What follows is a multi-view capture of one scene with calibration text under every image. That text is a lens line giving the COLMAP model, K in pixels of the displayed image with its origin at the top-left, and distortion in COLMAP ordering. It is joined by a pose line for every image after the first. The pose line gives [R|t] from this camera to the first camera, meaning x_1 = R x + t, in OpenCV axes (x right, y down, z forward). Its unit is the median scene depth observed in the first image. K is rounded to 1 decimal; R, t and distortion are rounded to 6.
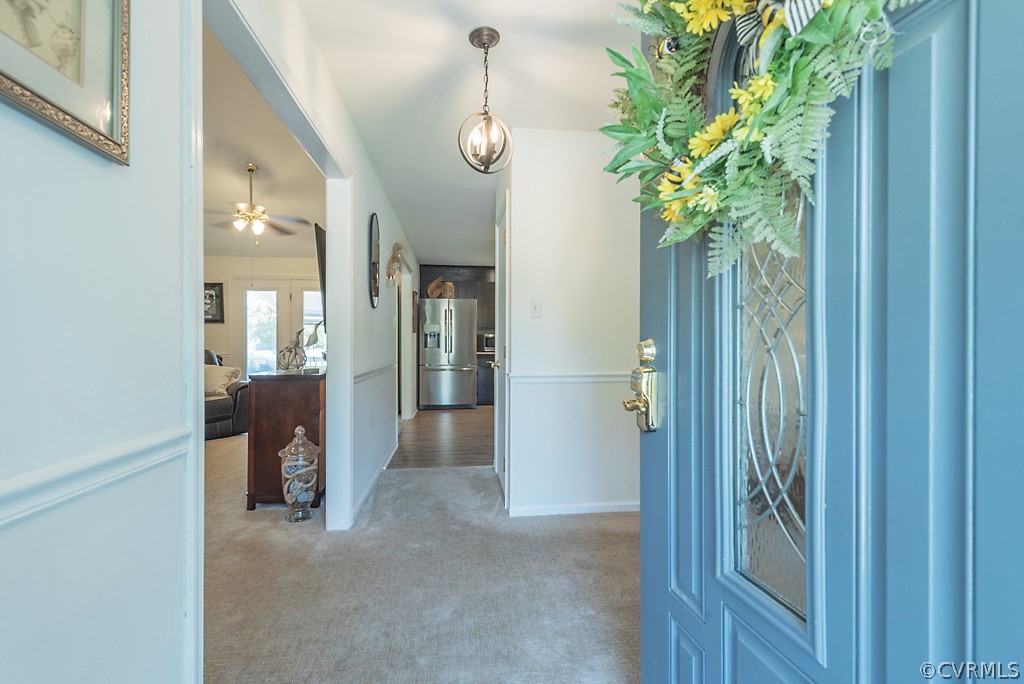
lens RADIAL K [[448.8, 0, 495.5], [0, 448.8, 345.6], [0, 0, 1]] dist [0.012749, -0.005018]
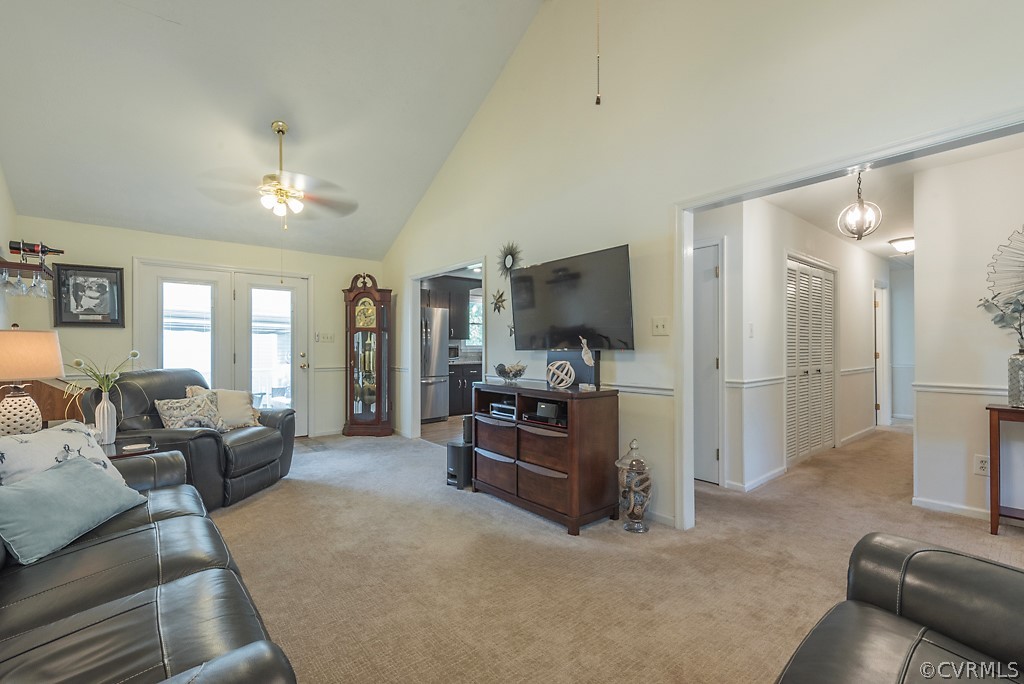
lens RADIAL K [[448.8, 0, 502.0], [0, 448.8, 344.2], [0, 0, 1]] dist [0.012749, -0.005018]
pose [[0.829386, 0.001988, 0.558673, -0.512470], [0.007332, 0.999869, -0.014443, -0.011599], [-0.558628, 0.016075, 0.829262, 0.123321]]
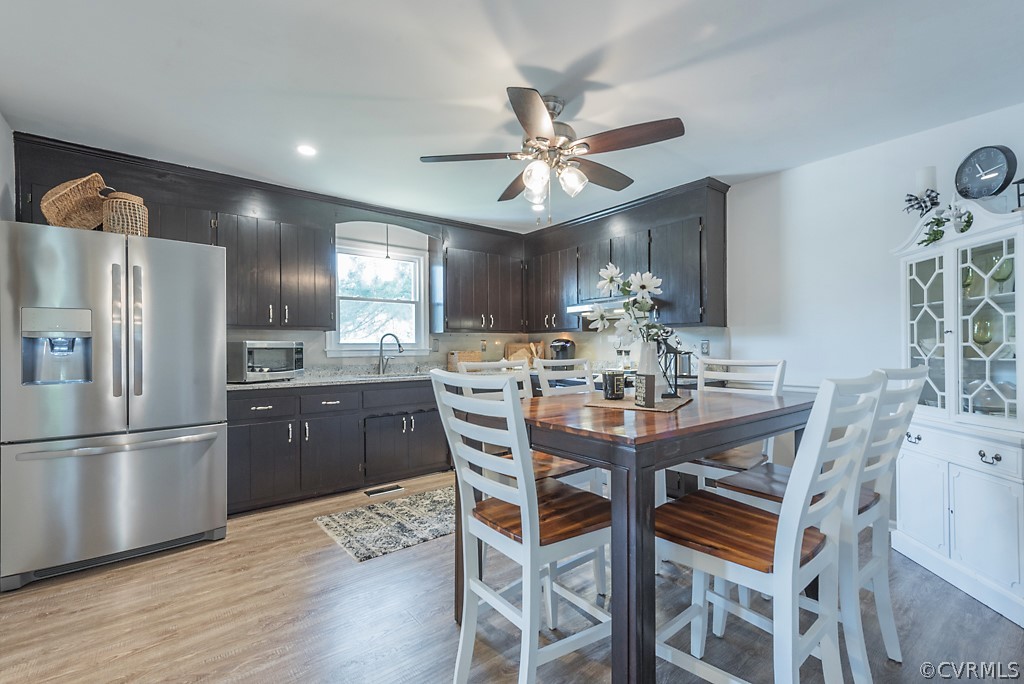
lens RADIAL K [[448.8, 0, 508.6], [0, 448.8, 346.9], [0, 0, 1]] dist [0.012749, -0.005018]
pose [[0.829278, -0.001108, 0.558835, -0.057928], [0.008195, 0.999915, -0.010179, -0.014168], [-0.558776, 0.013021, 0.829216, 0.572311]]
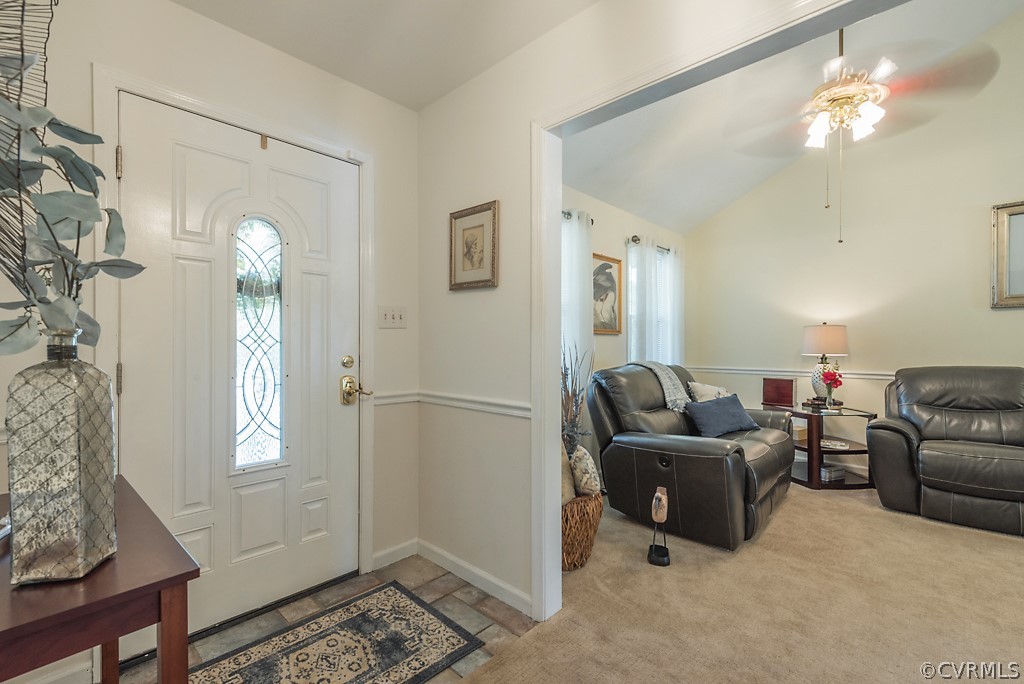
lens RADIAL K [[448.8, 0, 516.6], [0, 448.8, 341.8], [0, 0, 1]] dist [0.012749, -0.005018]
pose [[-0.734935, -0.003302, -0.678130, 0.084163], [-0.005159, 0.999986, 0.000723, -0.013462], [0.678118, 0.004030, -0.734942, 0.334627]]
